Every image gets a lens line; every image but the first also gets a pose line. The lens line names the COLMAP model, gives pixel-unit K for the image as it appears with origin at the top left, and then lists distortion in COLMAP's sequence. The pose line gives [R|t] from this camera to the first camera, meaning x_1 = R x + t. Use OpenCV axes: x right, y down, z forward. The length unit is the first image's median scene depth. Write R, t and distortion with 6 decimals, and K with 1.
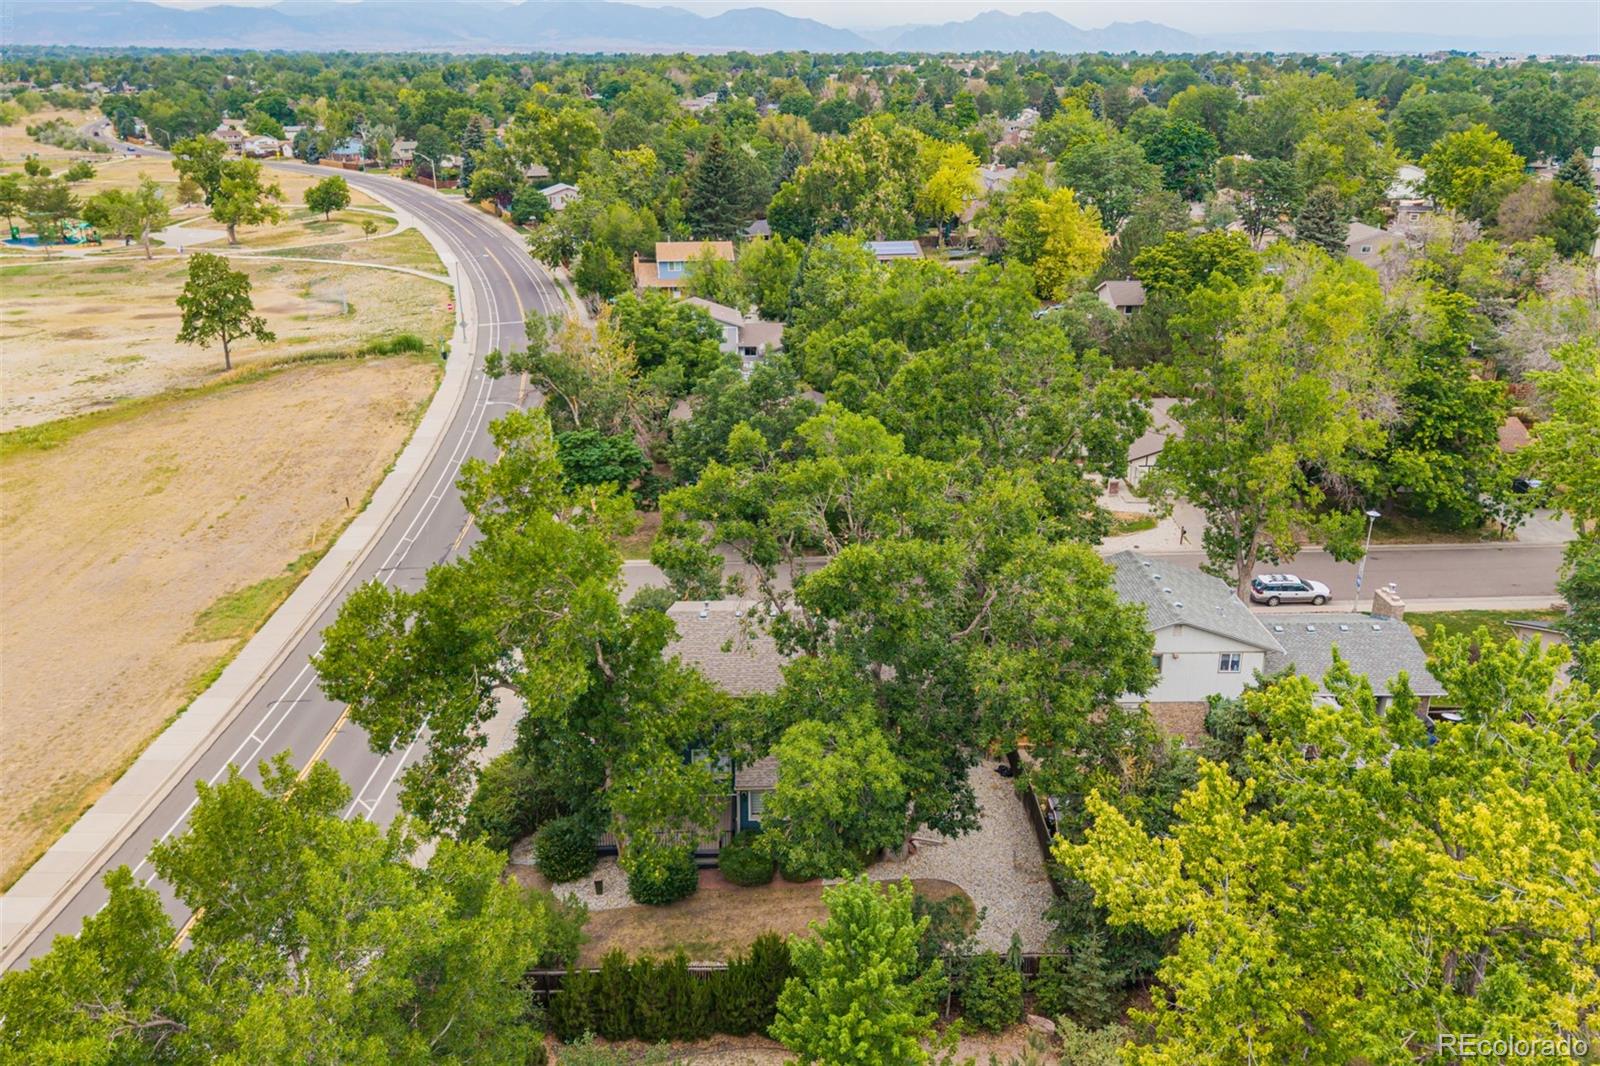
lens RADIAL K [[1248.0, 0, 793.7], [0, 1248.0, 573.8], [0, 0, 1]] dist [0.038765, -0.067301]
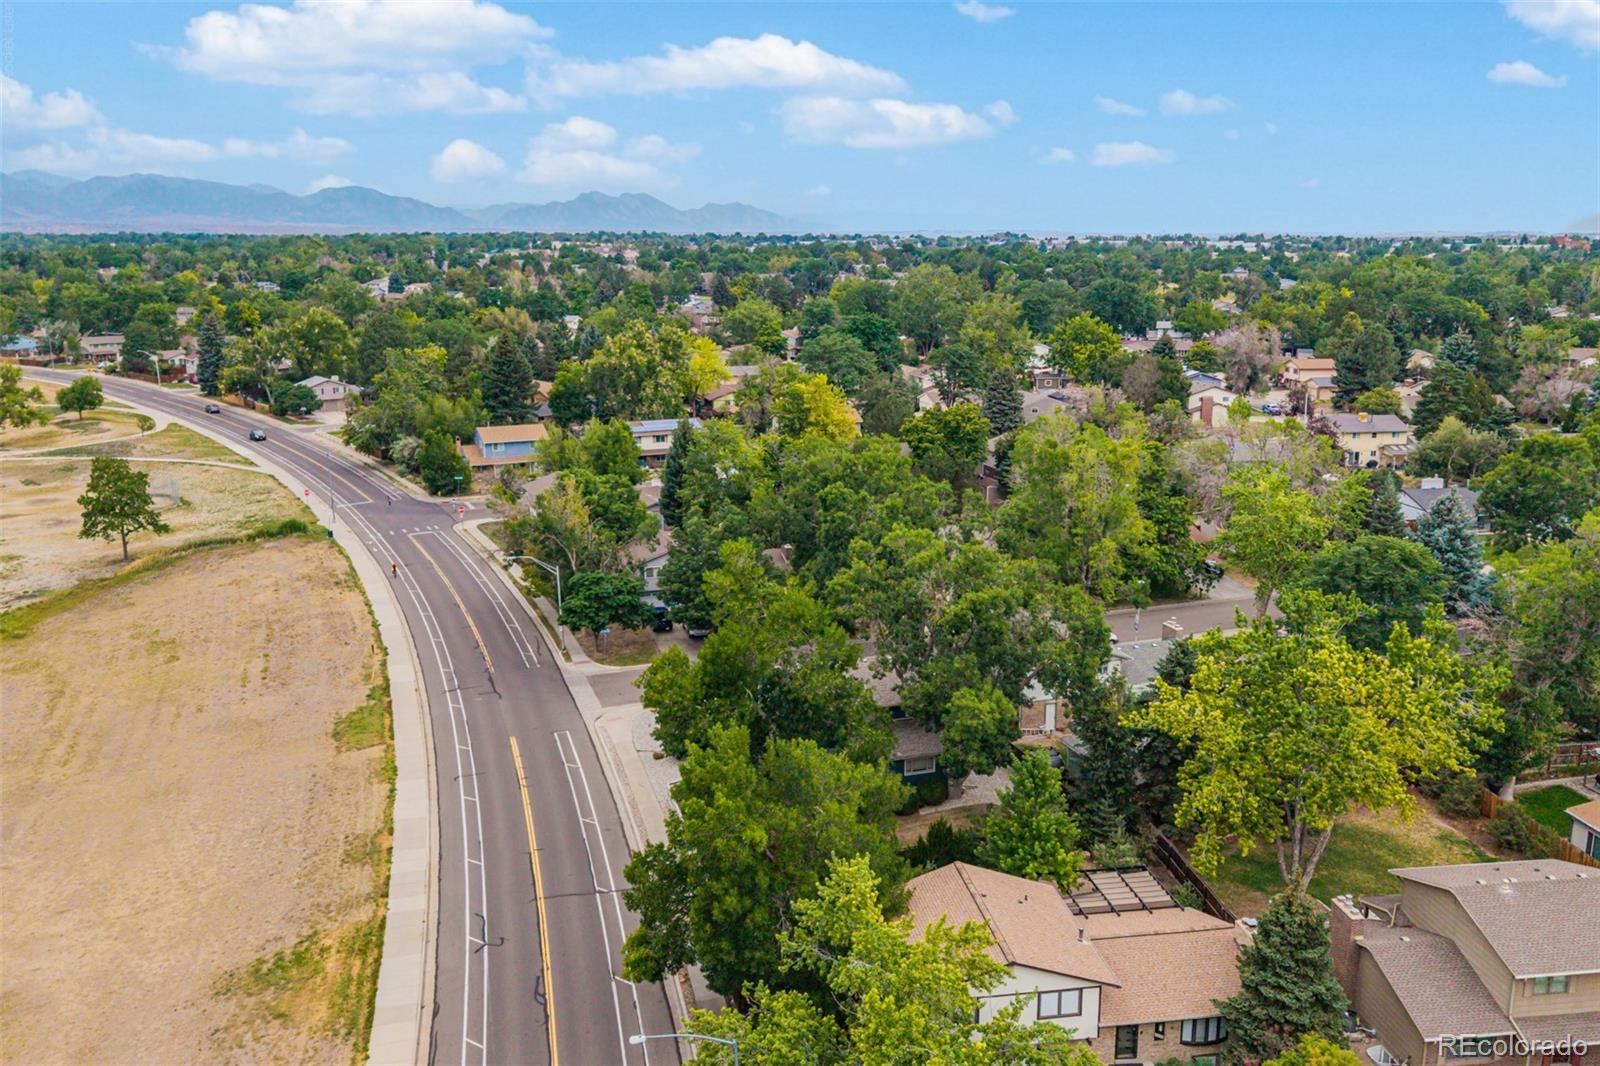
lens RADIAL K [[1248.0, 0, 793.7], [0, 1248.0, 573.8], [0, 0, 1]] dist [0.038765, -0.067301]
pose [[0.958407, -0.074746, 0.275445, -0.170251], [0.109277, 0.987657, -0.112215, 0.030762], [-0.263657, 0.137647, 0.954745, -0.169499]]
